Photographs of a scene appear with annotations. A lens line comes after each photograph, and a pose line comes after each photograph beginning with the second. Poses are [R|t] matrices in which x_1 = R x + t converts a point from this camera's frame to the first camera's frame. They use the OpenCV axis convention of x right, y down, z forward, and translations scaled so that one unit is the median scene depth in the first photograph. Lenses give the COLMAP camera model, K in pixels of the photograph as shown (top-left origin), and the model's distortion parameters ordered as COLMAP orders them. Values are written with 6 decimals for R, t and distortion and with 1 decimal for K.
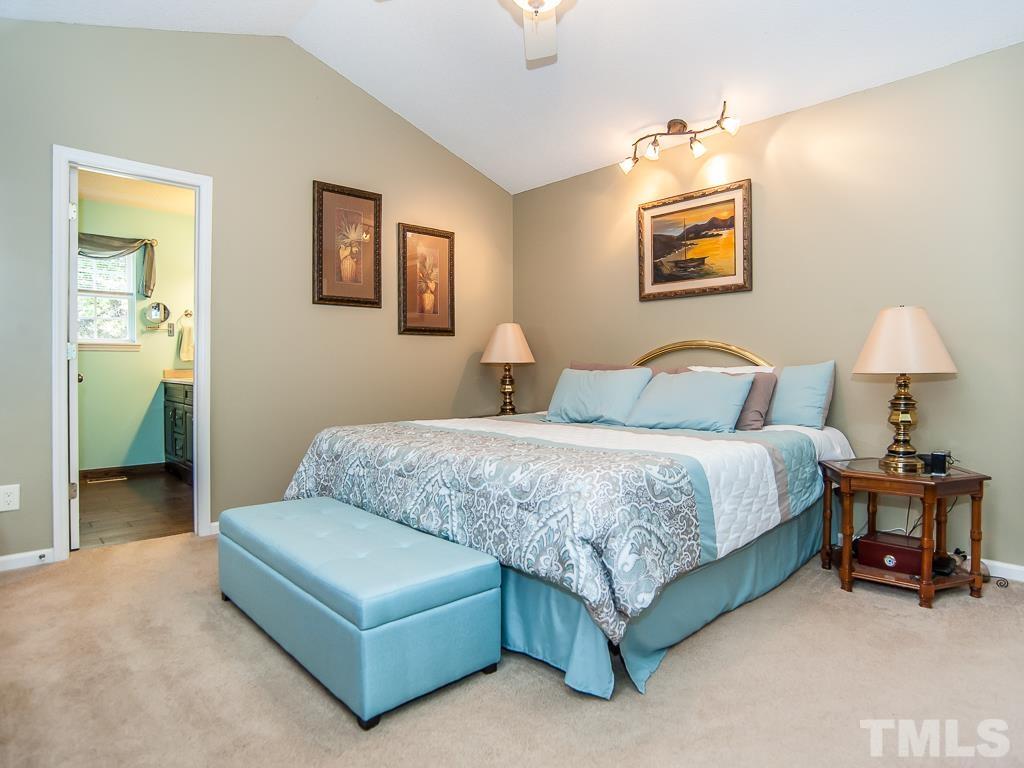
lens RADIAL K [[587.2, 0, 529.0], [0, 587.2, 382.3], [0, 0, 1]] dist [-0.081817, 0.051190]
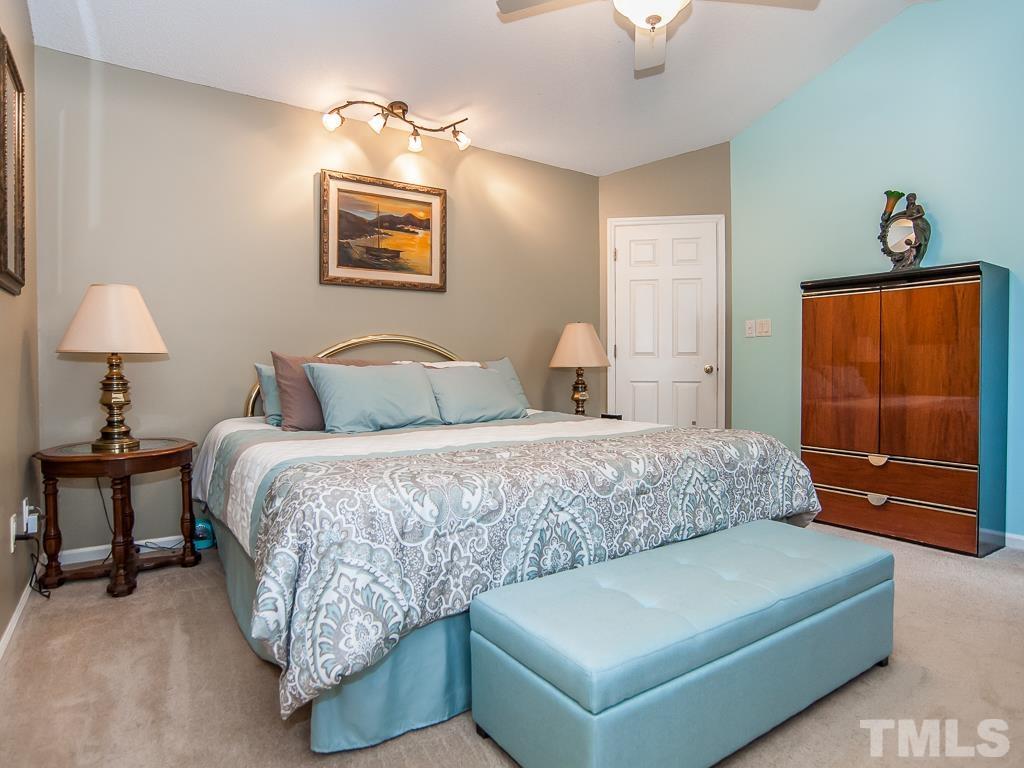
lens RADIAL K [[591.9, 0, 514.2], [0, 591.9, 373.3], [0, 0, 1]] dist [-0.089429, 0.051072]
pose [[0.171254, -0.011145, 0.985164, -0.665994], [0.025863, 0.999642, 0.006813, -0.009047], [-0.984887, 0.024312, 0.171481, 0.658645]]
